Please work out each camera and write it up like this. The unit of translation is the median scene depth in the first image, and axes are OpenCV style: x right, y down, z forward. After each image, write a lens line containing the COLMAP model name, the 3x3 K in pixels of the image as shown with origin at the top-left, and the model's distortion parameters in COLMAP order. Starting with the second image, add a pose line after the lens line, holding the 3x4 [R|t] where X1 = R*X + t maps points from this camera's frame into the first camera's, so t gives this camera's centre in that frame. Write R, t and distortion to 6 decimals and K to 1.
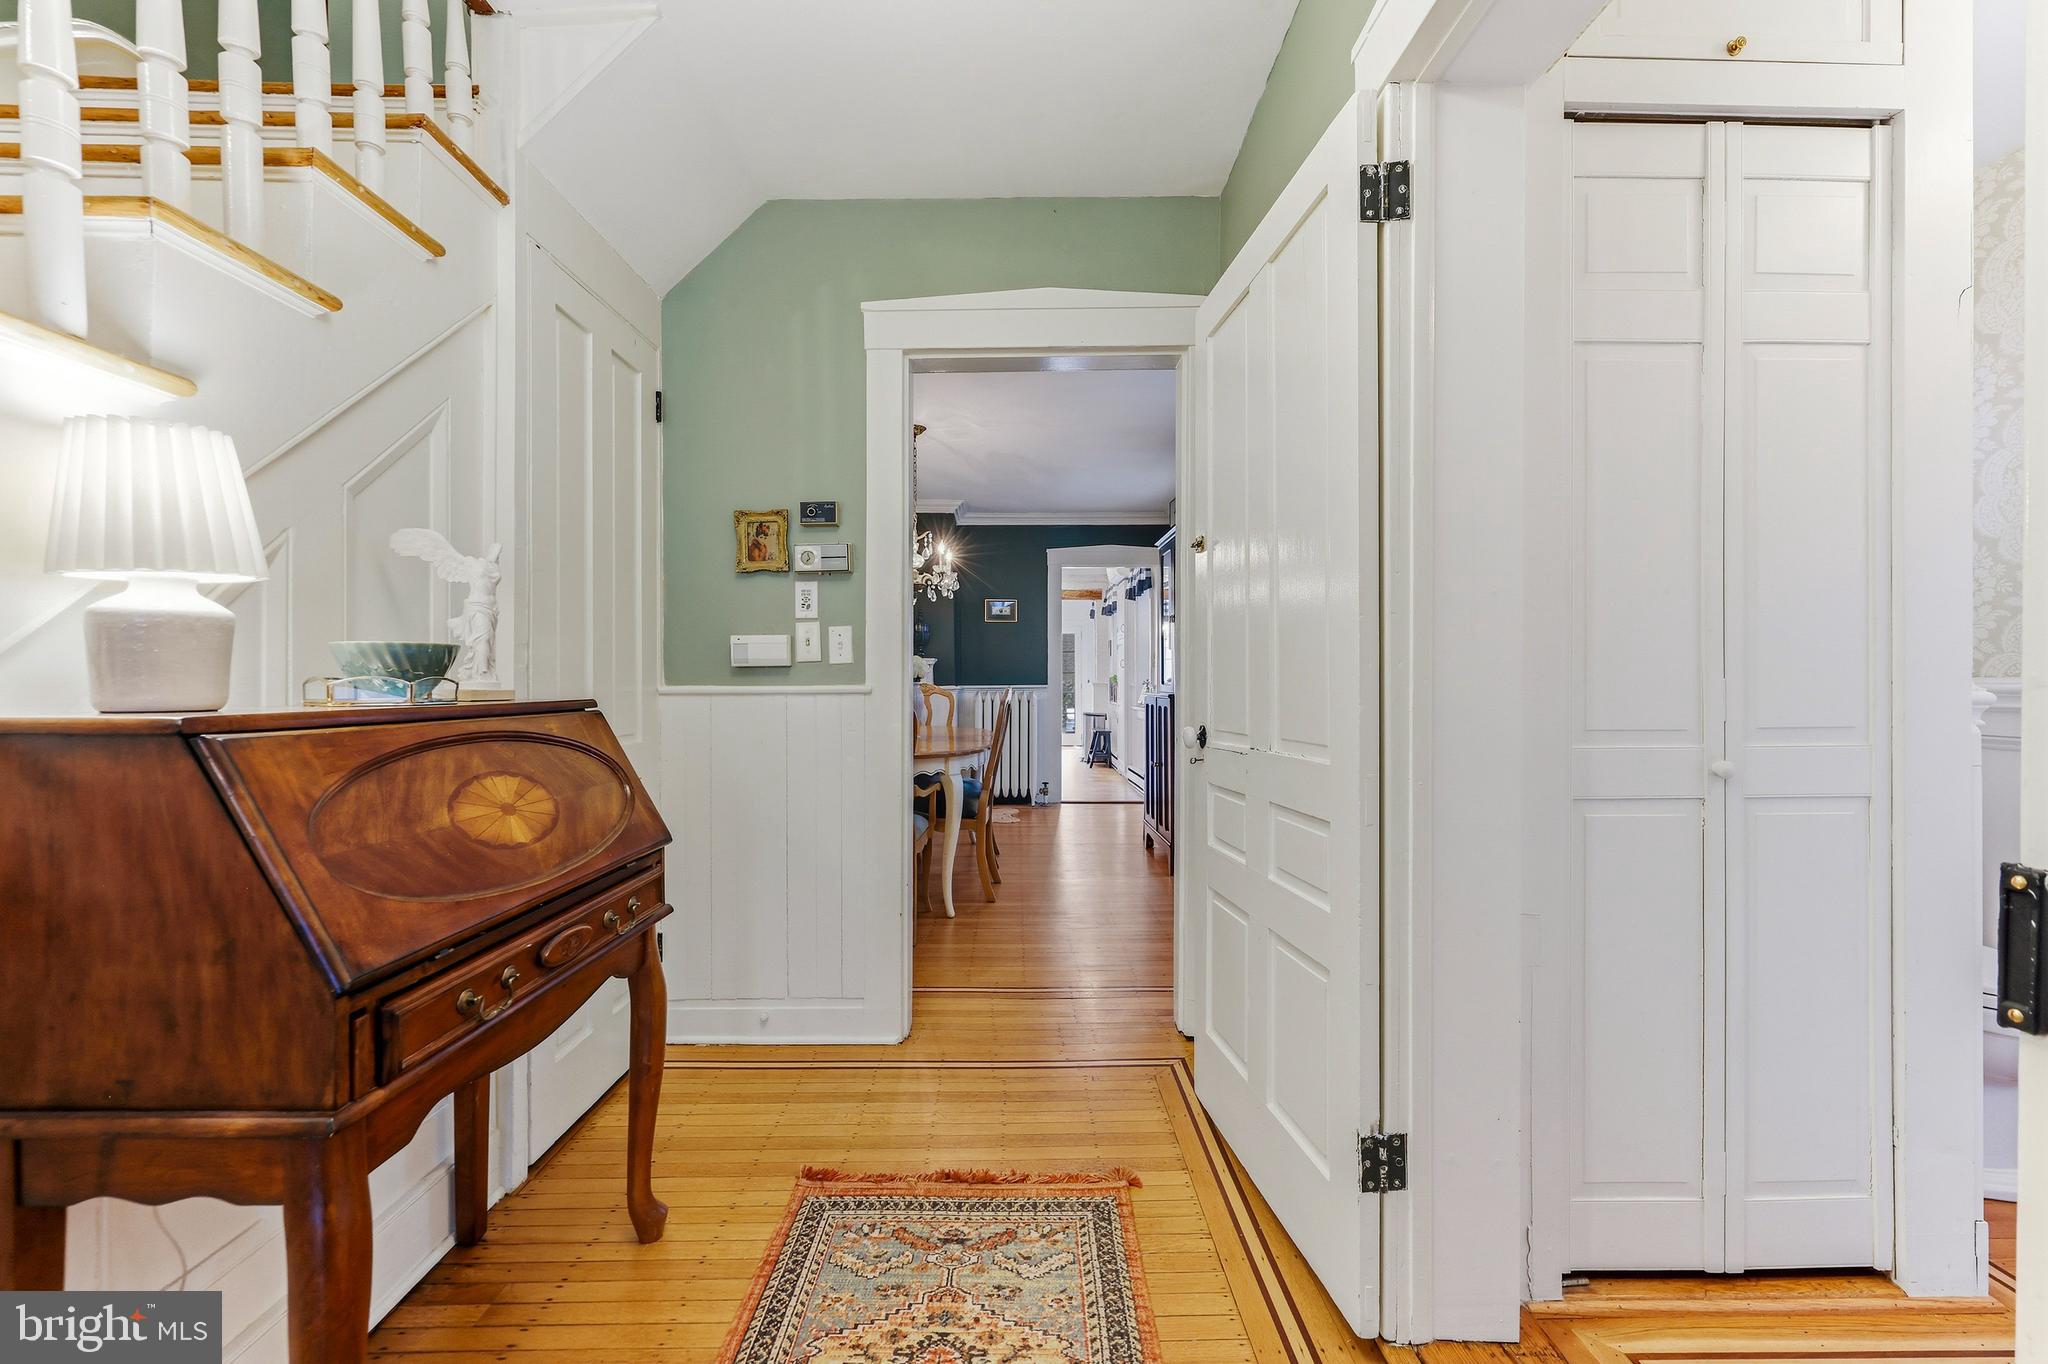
lens RADIAL K [[822.9, 0, 1019.6], [0, 822.9, 679.5], [0, 0, 1]] dist [-0.001063, 0.000060]
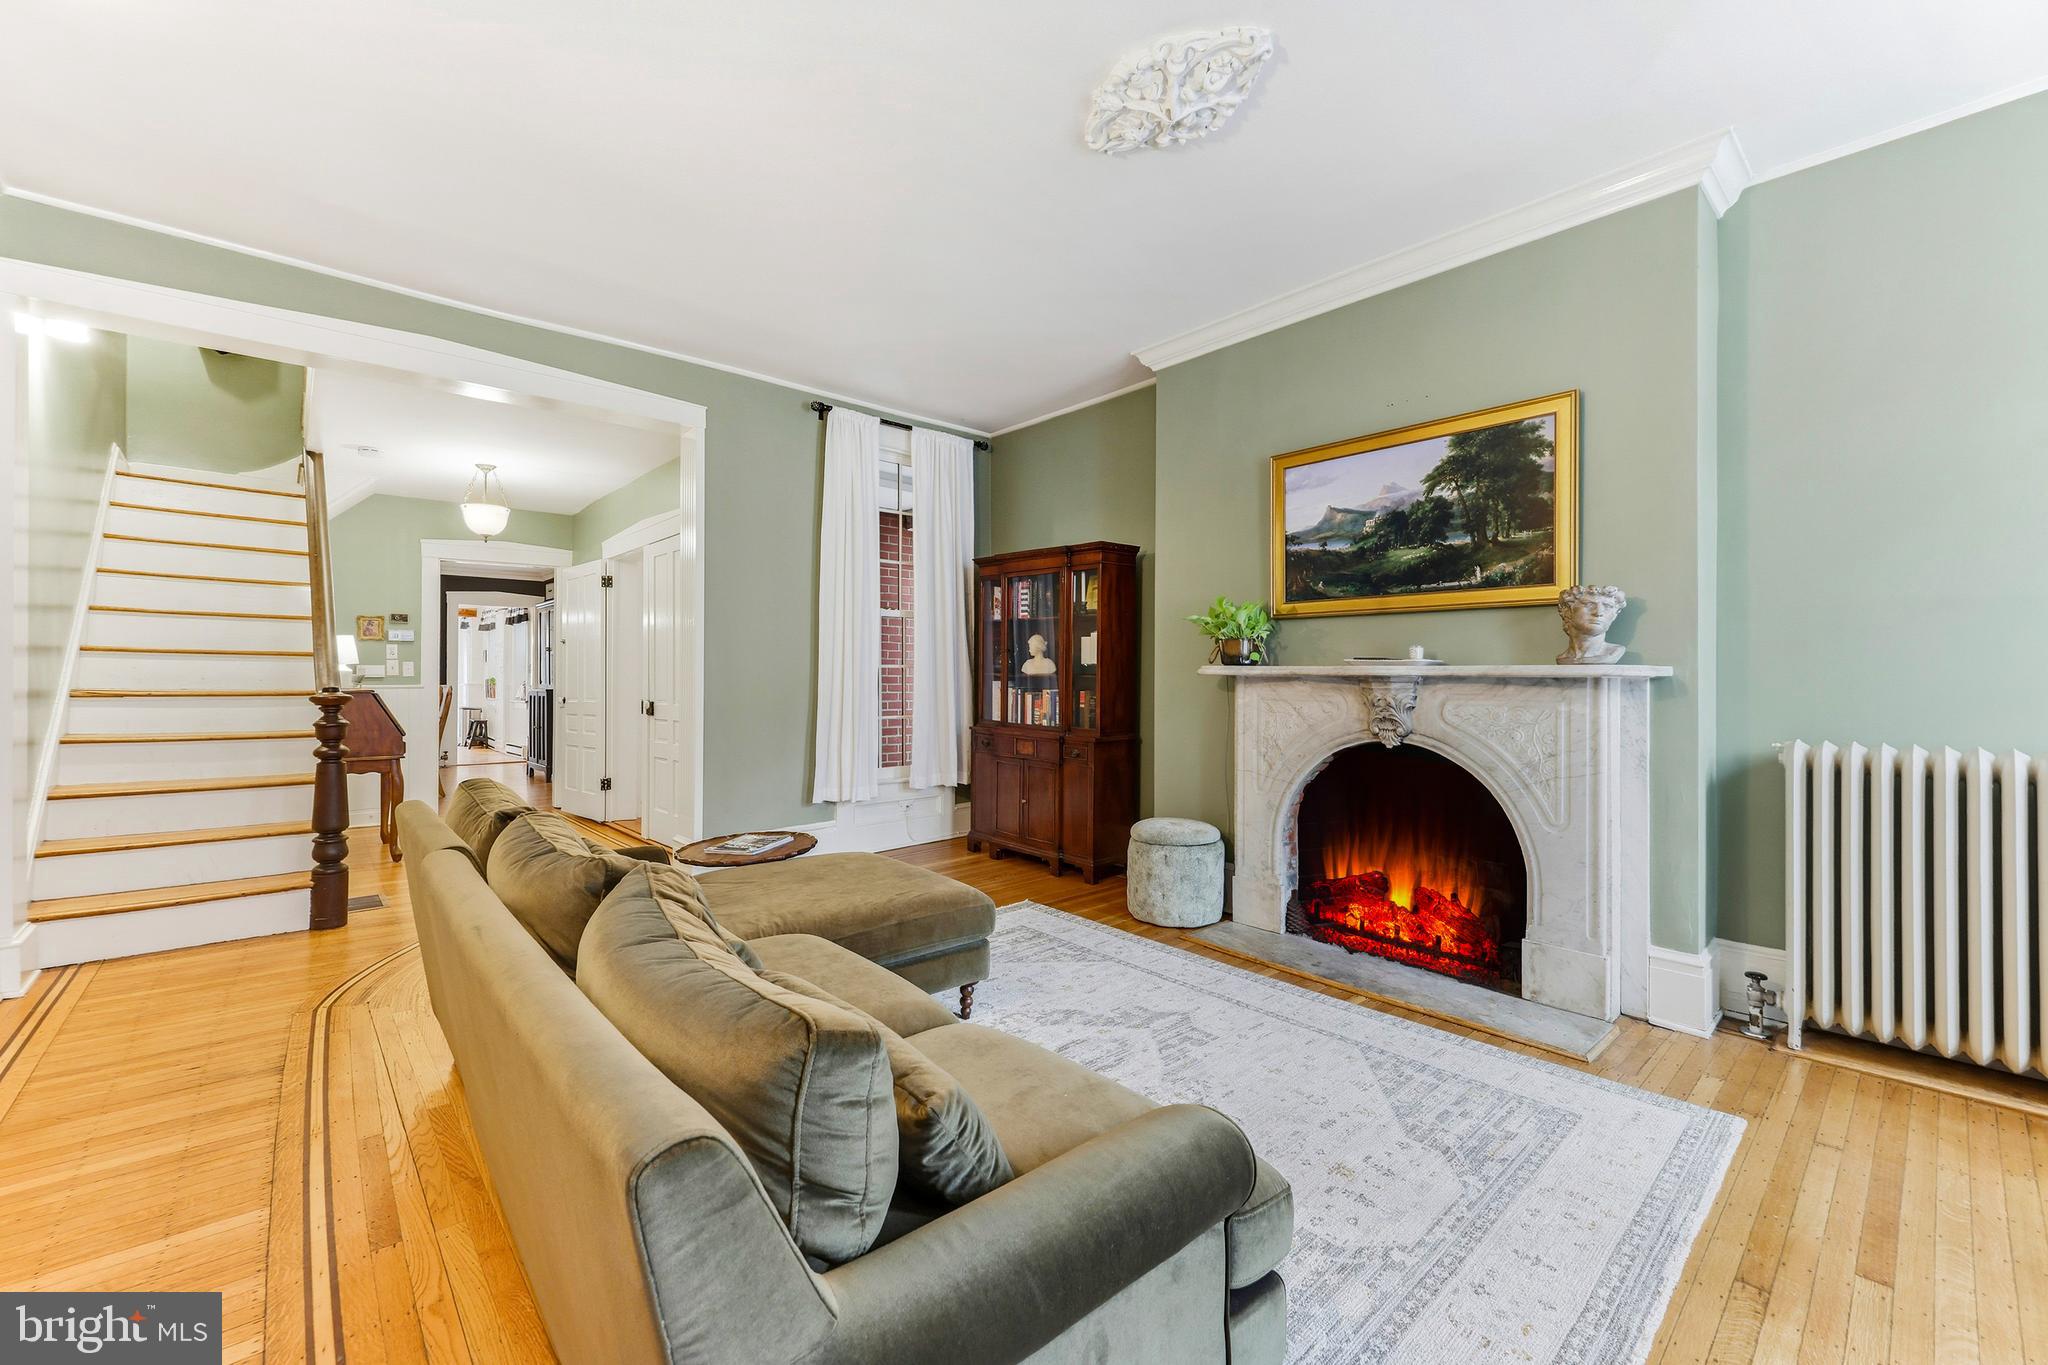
lens RADIAL K [[822.9, 0, 1019.6], [0, 822.9, 680.0], [0, 0, 1]] dist [-0.001063, 0.000060]
pose [[0.750828, 0.003095, 0.660490, -0.482547], [-0.003322, 0.999994, -0.000909, -0.011932], [-0.660489, -0.001512, 0.750834, -2.208258]]
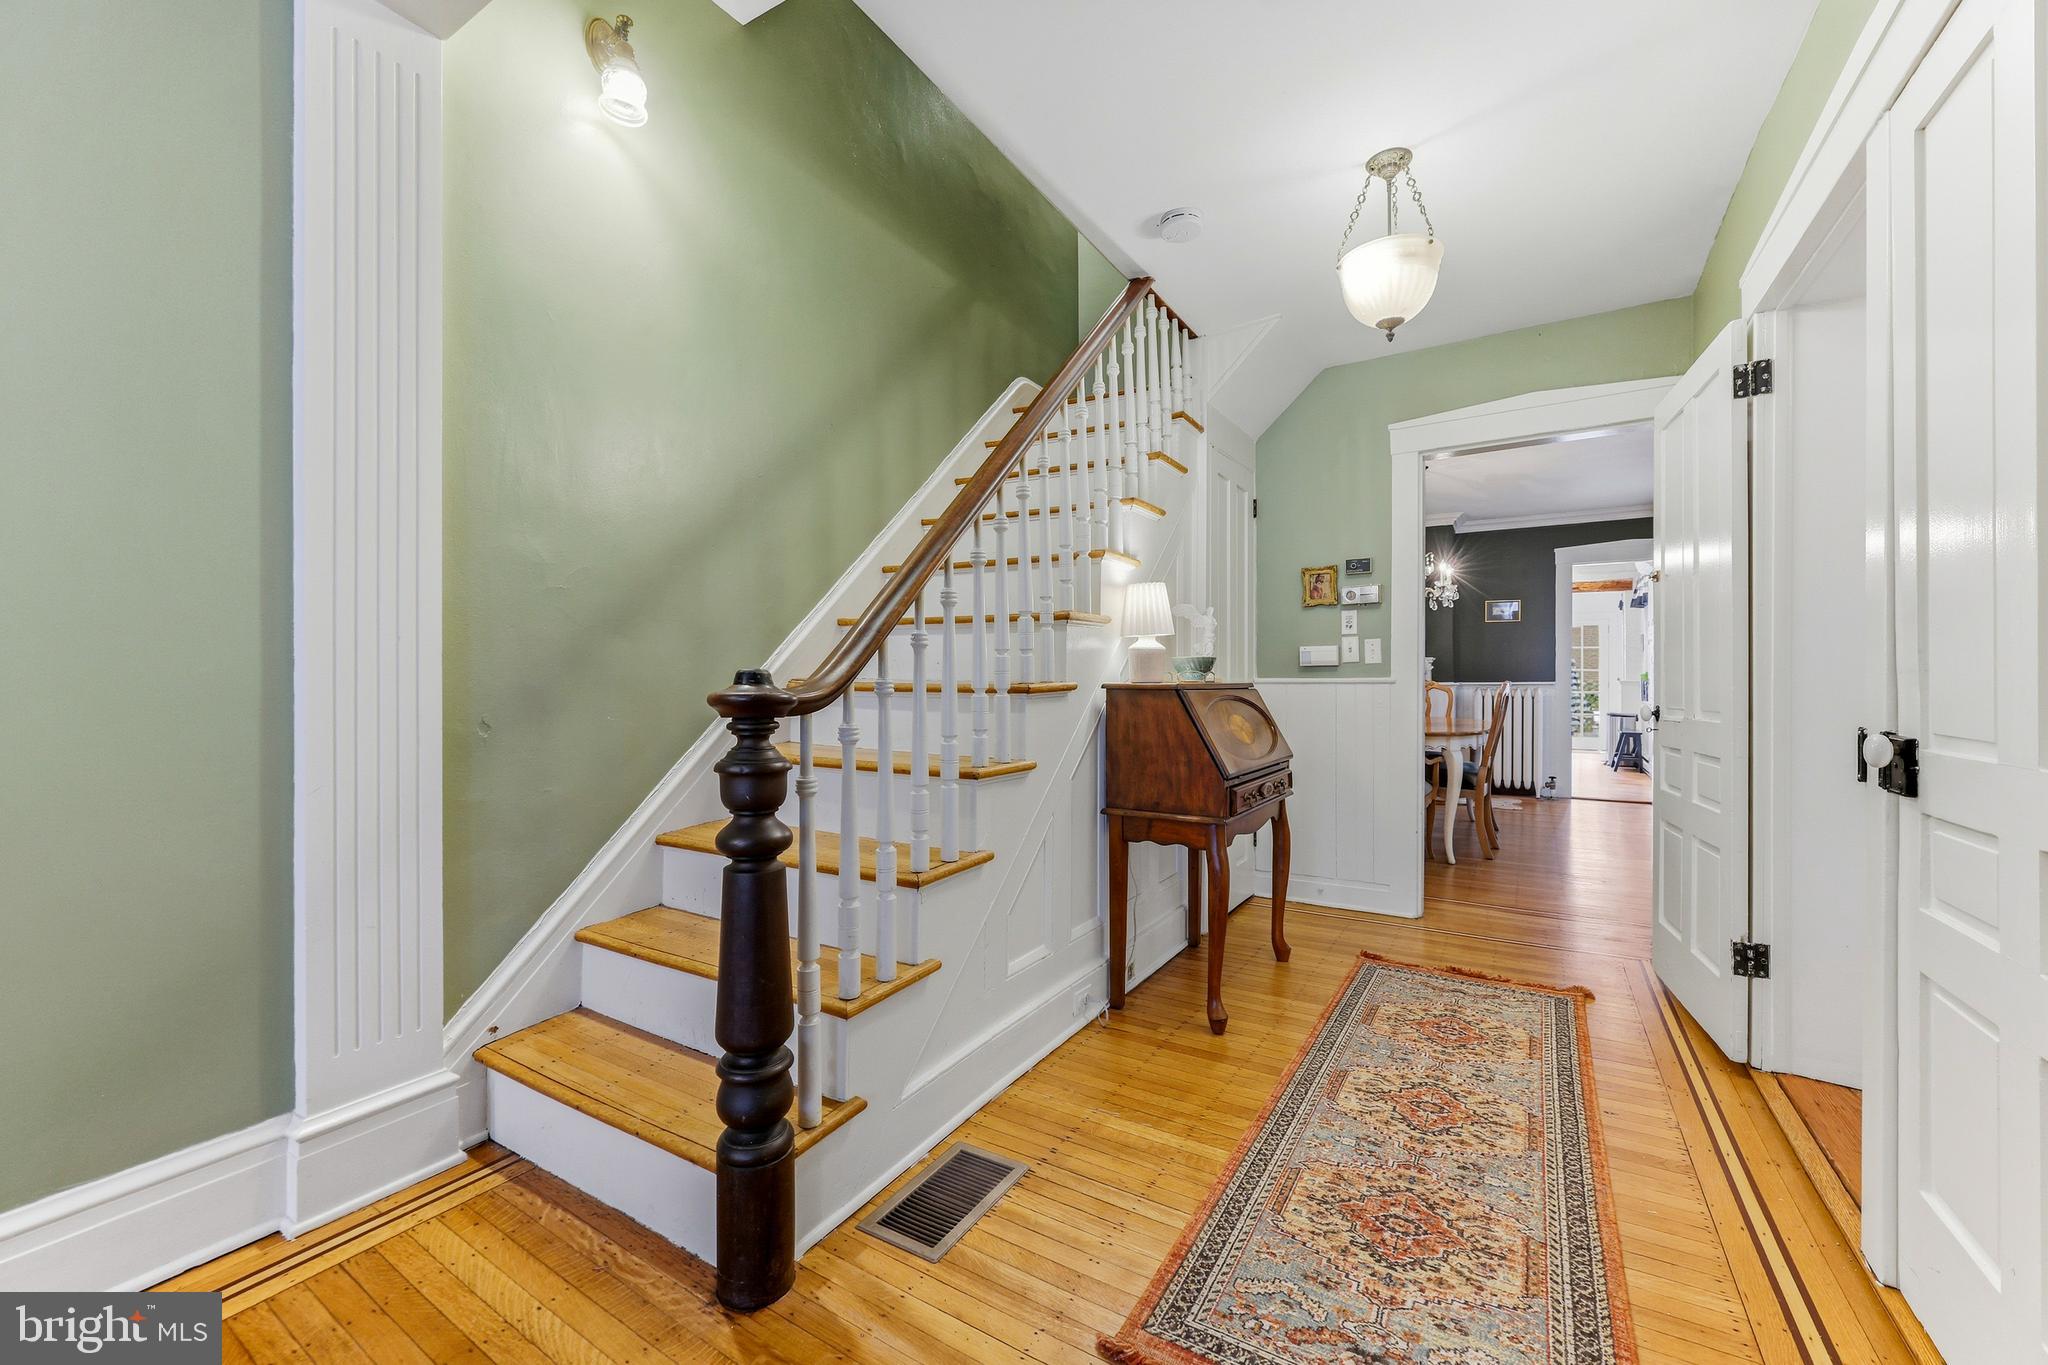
lens RADIAL K [[822.9, 0, 1019.6], [0, 822.9, 680.0], [0, 0, 1]] dist [-0.001063, 0.000060]
pose [[0.847444, 0.001319, -0.530884, 0.036352], [-0.000584, 0.999999, 0.001552, 0.009224], [0.530885, -0.001005, 0.847443, -0.636656]]
